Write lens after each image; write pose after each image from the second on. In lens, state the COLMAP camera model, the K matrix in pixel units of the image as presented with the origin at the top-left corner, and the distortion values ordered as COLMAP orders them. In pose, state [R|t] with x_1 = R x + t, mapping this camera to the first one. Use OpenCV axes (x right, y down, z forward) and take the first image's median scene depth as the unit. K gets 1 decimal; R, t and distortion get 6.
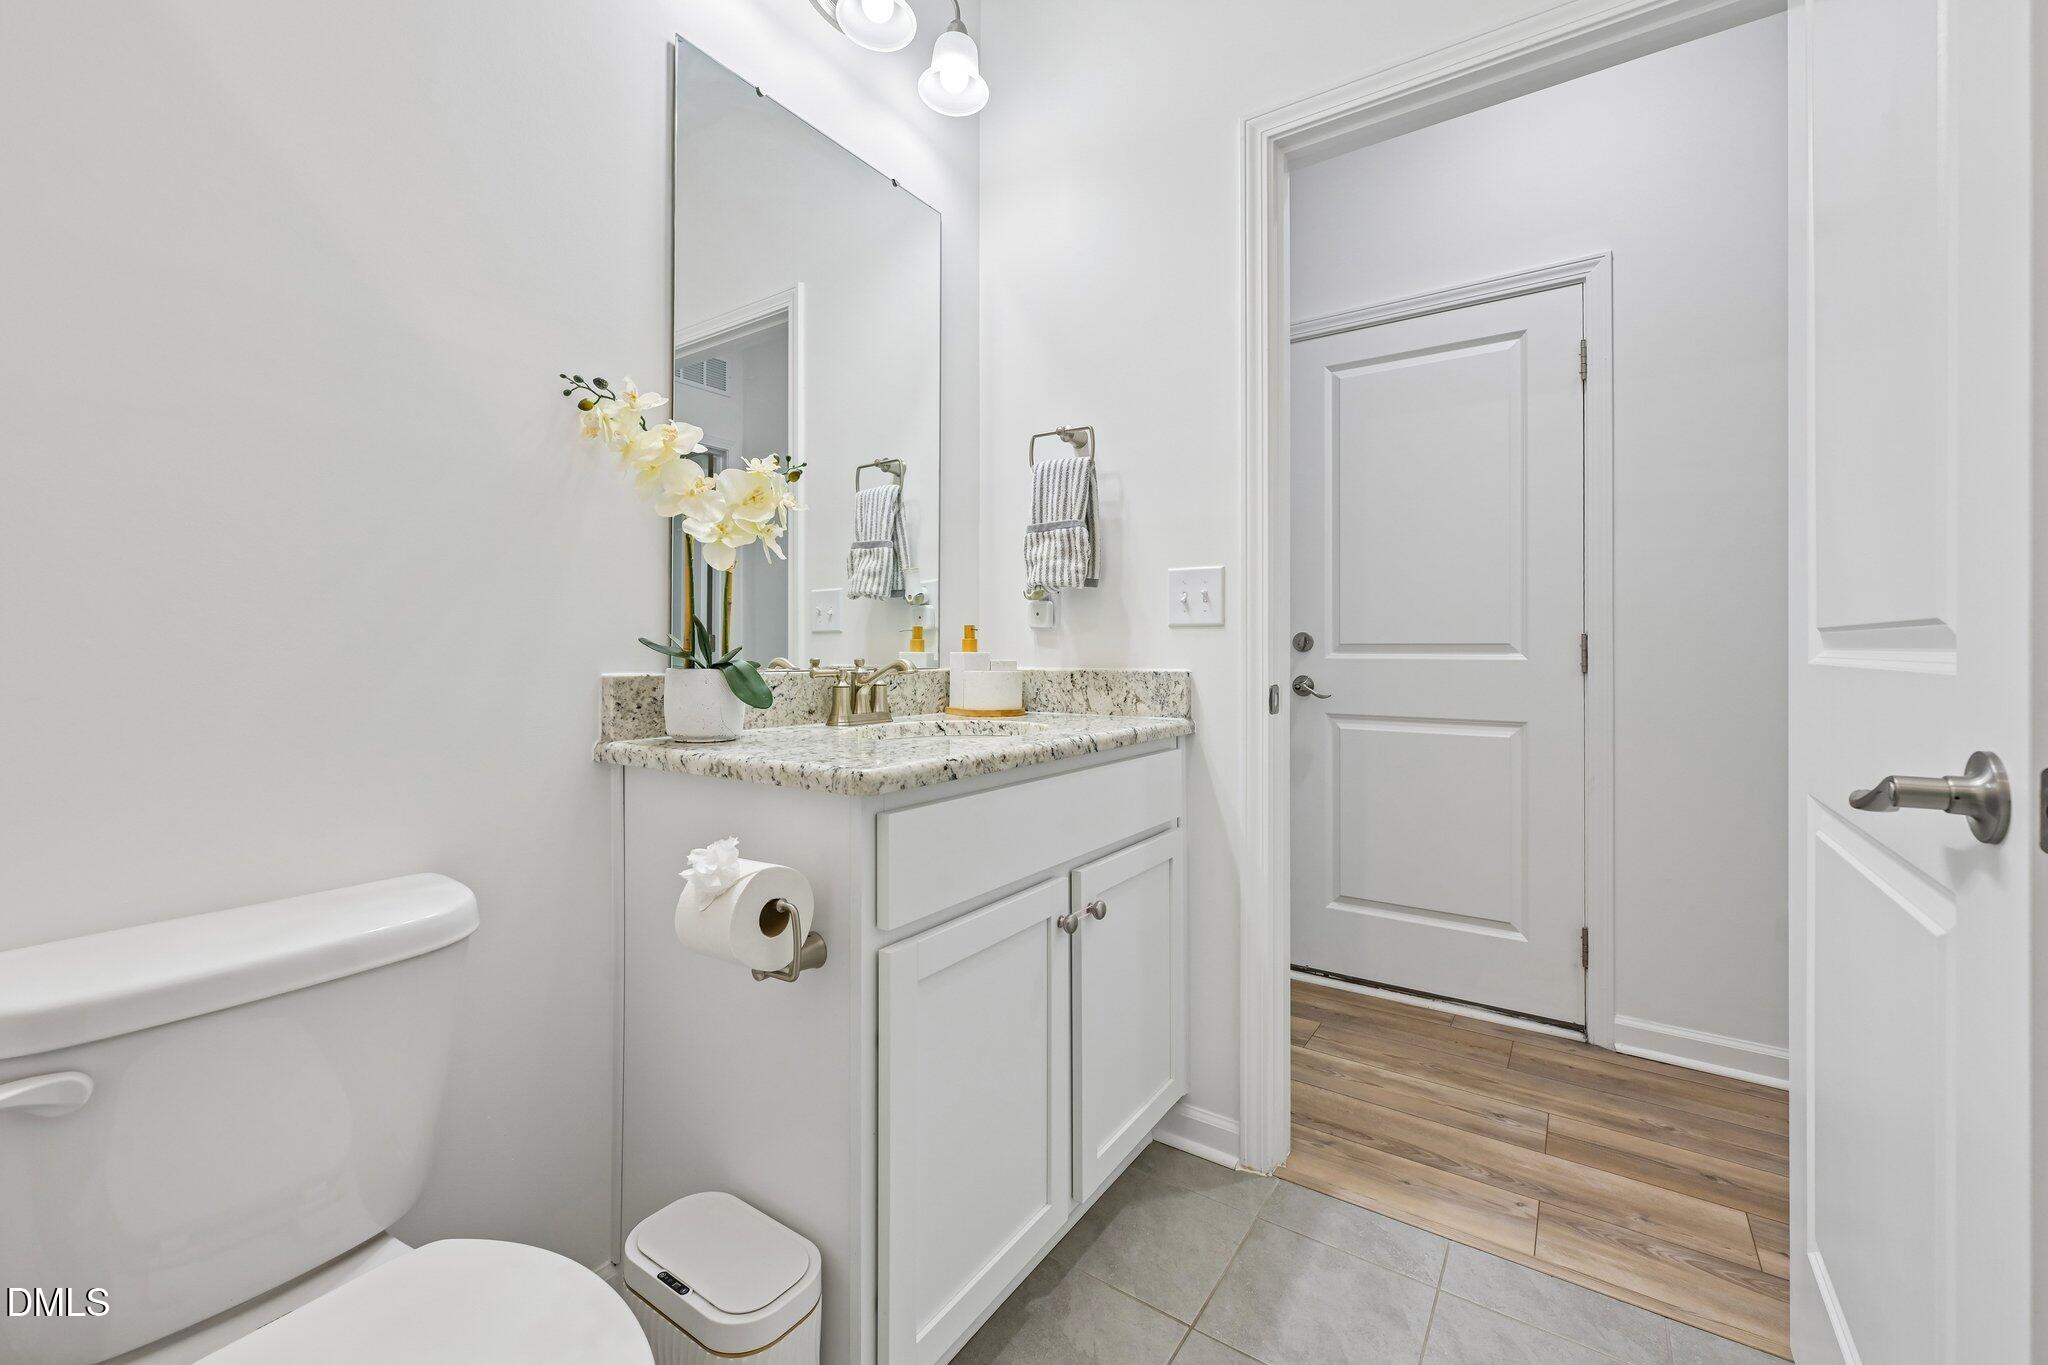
lens RADIAL K [[816.7, 0, 1023.9], [0, 816.7, 661.5], [0, 0, 1]] dist [-0.001024, -0.000291]
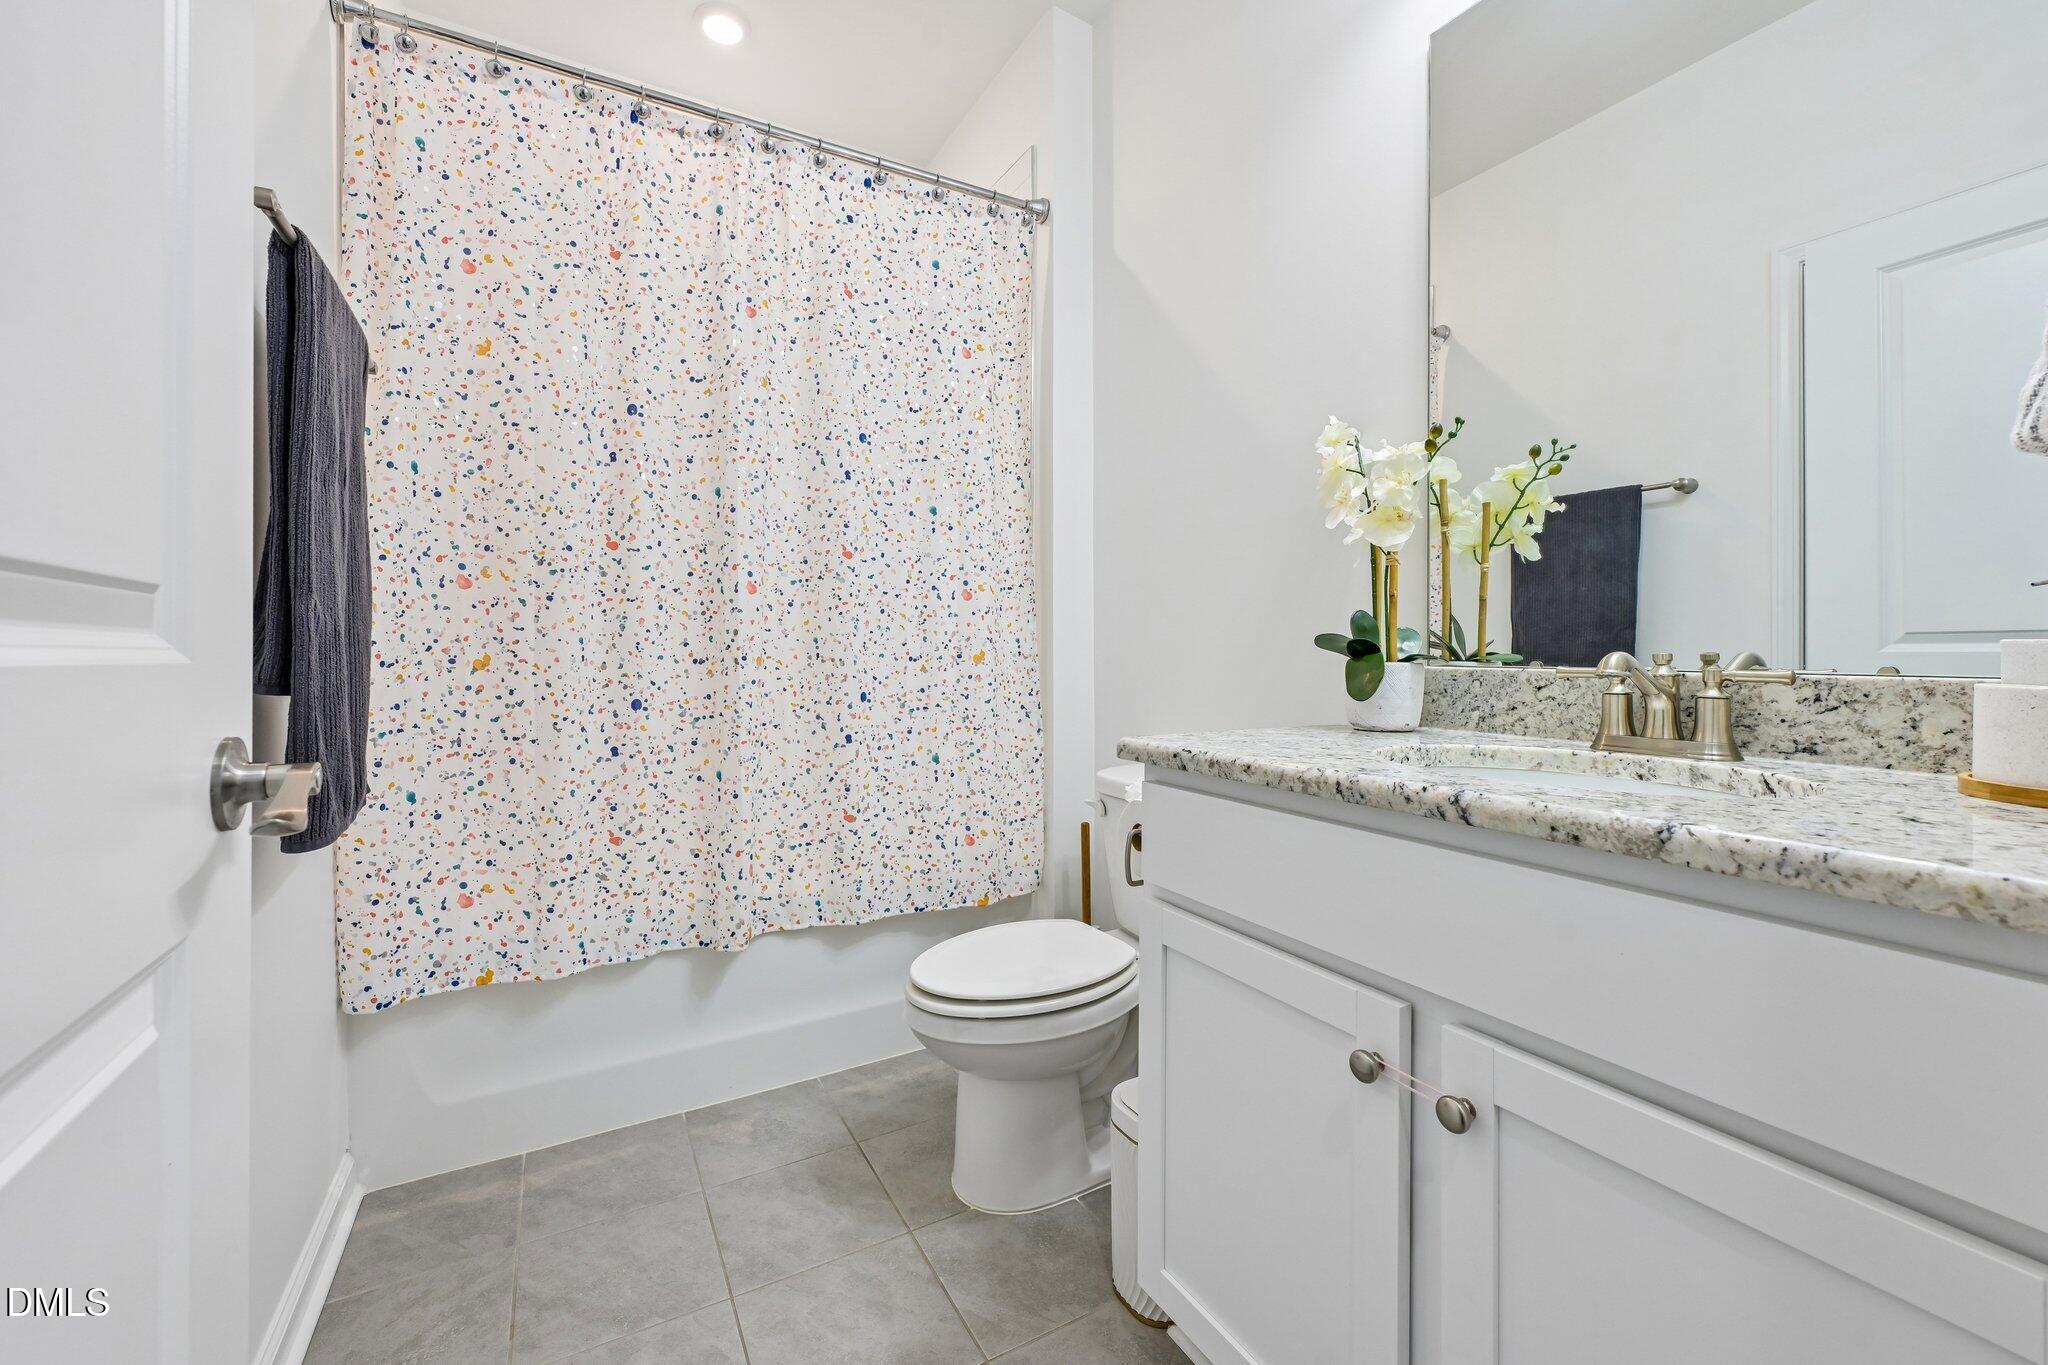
lens RADIAL K [[816.7, 0, 1022.2], [0, 816.7, 664.7], [0, 0, 1]] dist [-0.001024, -0.000291]
pose [[-0.446194, 0.012068, -0.894855, 0.743887], [-0.008353, 0.999809, 0.017649, -0.001546], [0.894897, 0.015349, -0.446008, 1.042629]]
